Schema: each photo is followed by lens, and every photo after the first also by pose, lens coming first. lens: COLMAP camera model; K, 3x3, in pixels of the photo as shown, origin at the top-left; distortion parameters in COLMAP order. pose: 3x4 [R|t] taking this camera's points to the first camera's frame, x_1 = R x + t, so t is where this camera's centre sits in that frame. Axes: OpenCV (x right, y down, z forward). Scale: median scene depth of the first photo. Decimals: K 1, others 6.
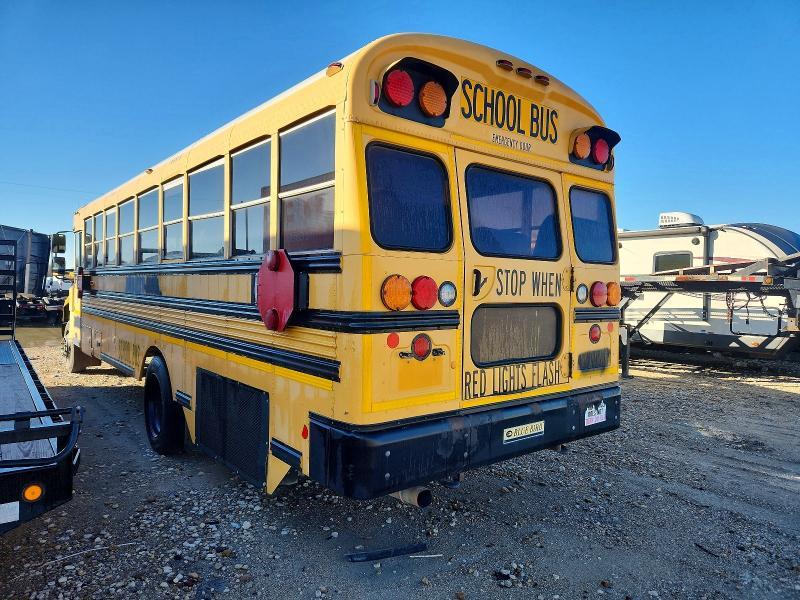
lens RADIAL K [[585.3, 0, 400.0], [0, 585.3, 300.0], [0, 0, 1]] dist [0.030669, -0.003716]
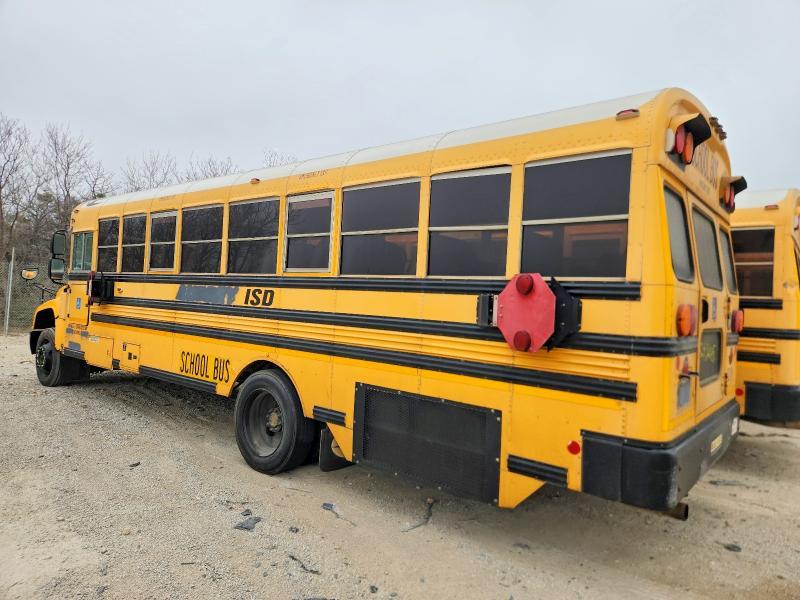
lens RADIAL K [[216.3, 0, 400.0], [0, 216.3, 300.0], [0, 0, 1]] dist [0.001001, -0.000001]
pose [[0.827541, 0.022571, 0.560952, -0.622093], [-0.019853, 0.999743, -0.010939, -0.031067], [-0.561055, -0.002085, 0.827776, 0.824760]]
